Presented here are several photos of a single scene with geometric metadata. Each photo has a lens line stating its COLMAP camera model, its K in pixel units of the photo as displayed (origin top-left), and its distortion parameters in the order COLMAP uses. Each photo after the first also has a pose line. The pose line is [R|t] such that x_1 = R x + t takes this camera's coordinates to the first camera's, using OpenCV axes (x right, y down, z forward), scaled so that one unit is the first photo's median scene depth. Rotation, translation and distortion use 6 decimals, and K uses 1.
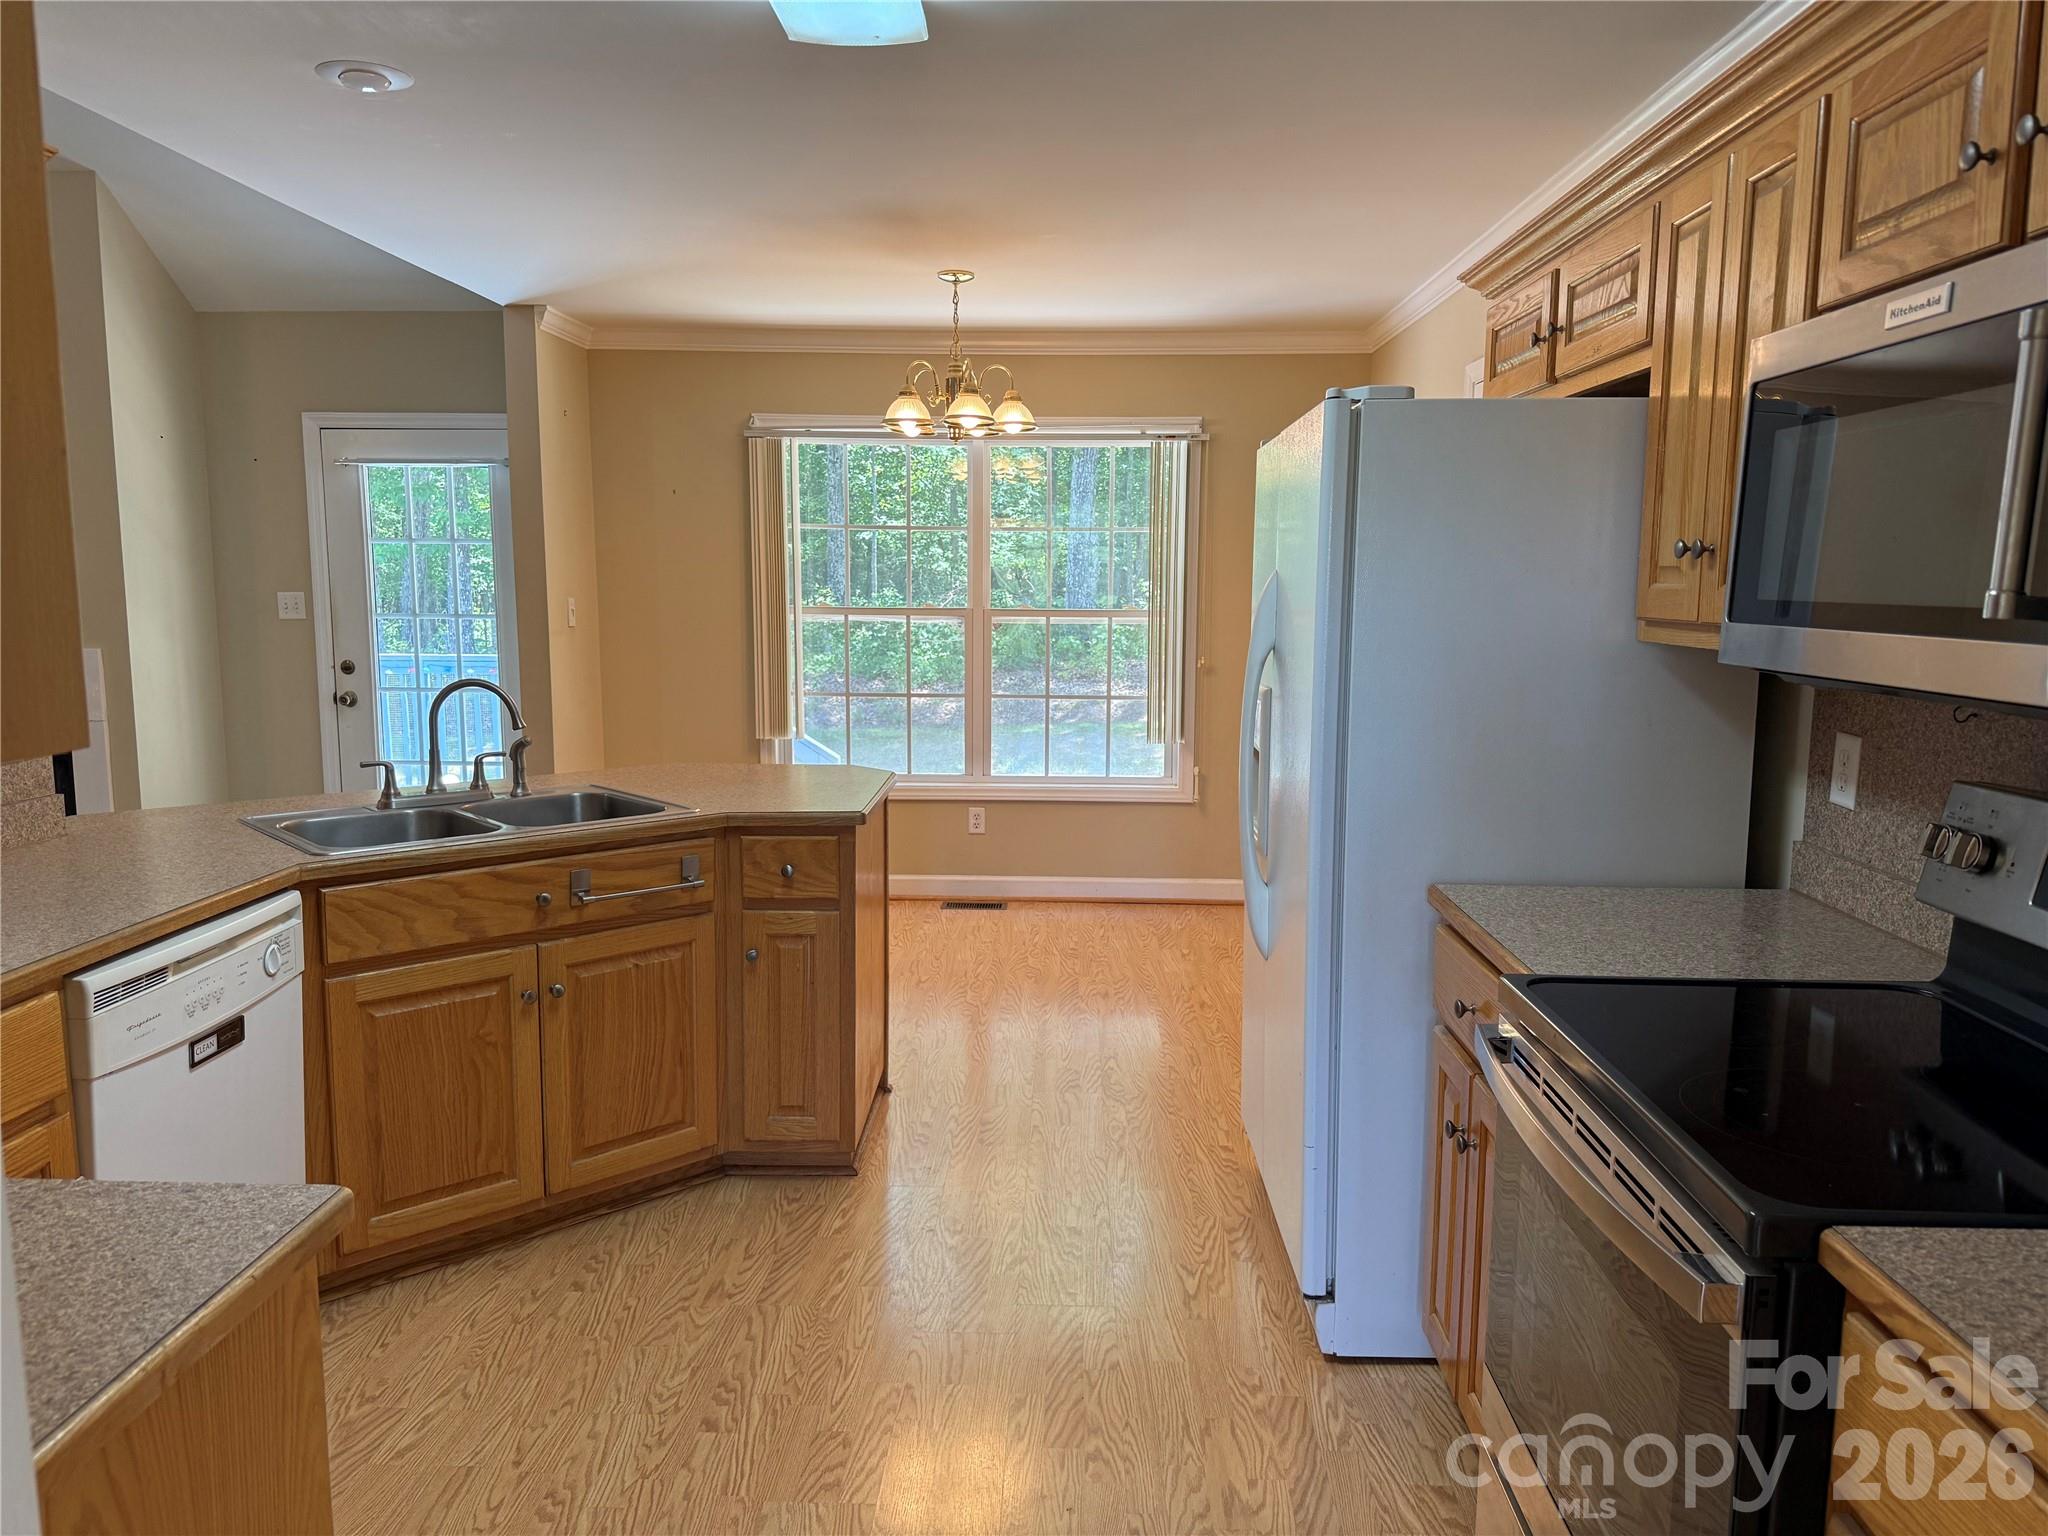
lens RADIAL K [[1416.7, 0, 1042.2], [0, 1416.7, 760.3], [0, 0, 1]] dist [0.003782, -0.001923]
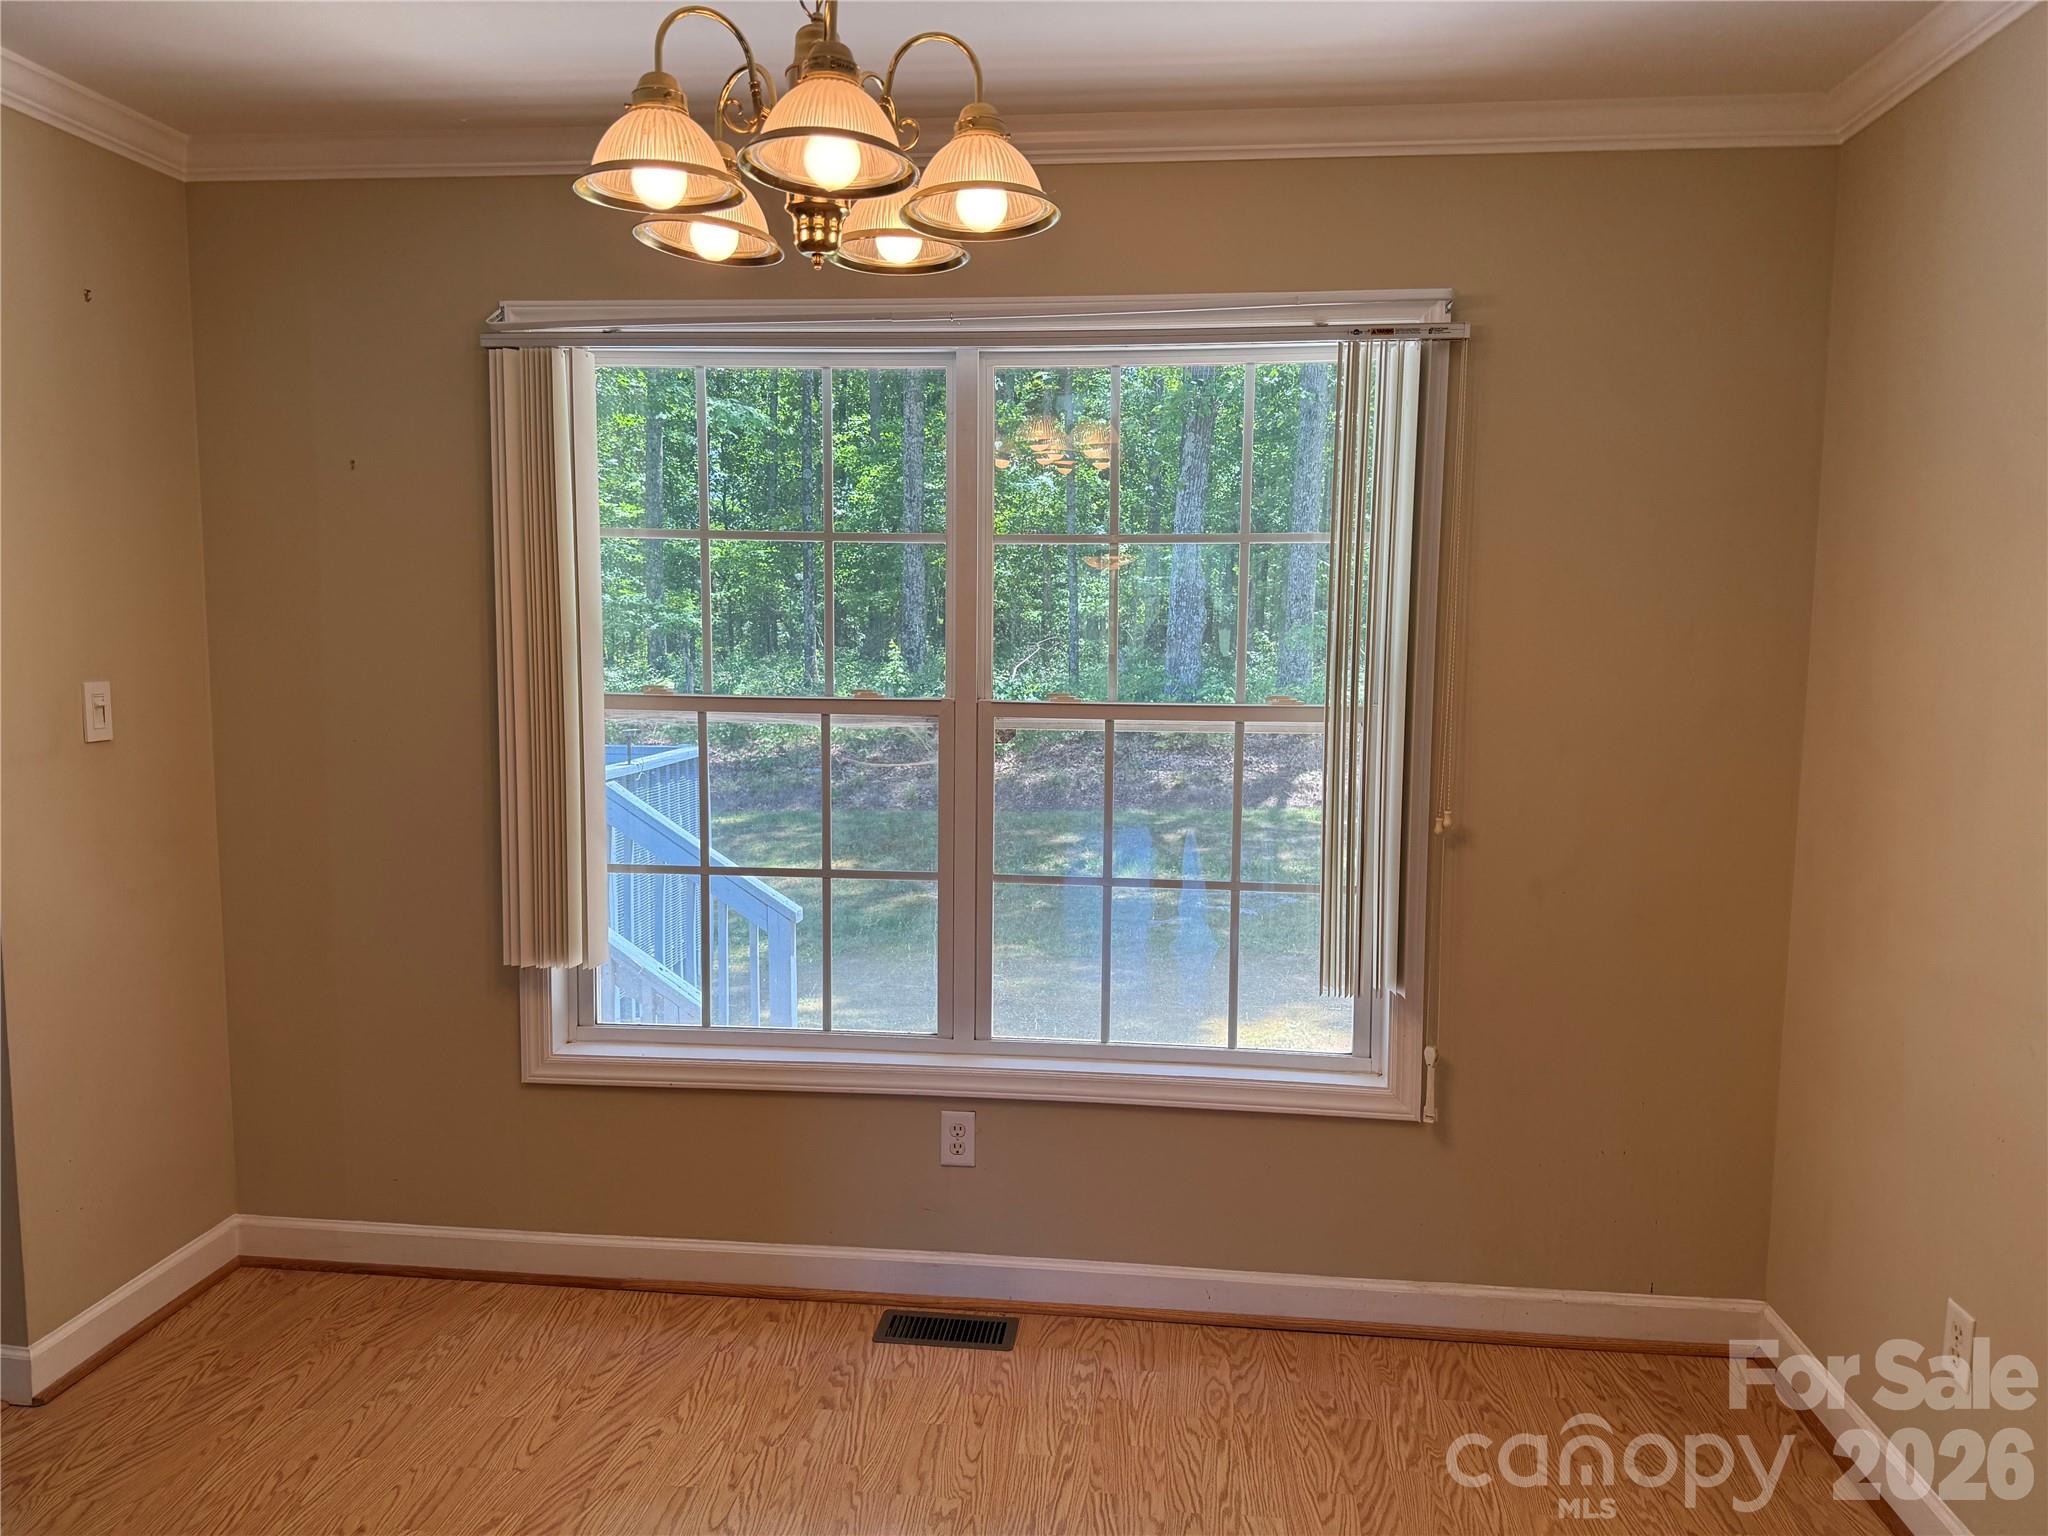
lens RADIAL K [[1467.6, 0, 1010.9], [0, 1467.6, 765.7], [0, 0, 1]] dist [0.041298, -0.053767]
pose [[0.996742, 0.011005, -0.079901, 0.010390], [-0.014301, 0.999065, -0.040796, -0.064224], [0.079377, 0.041806, 0.995968, 0.497676]]
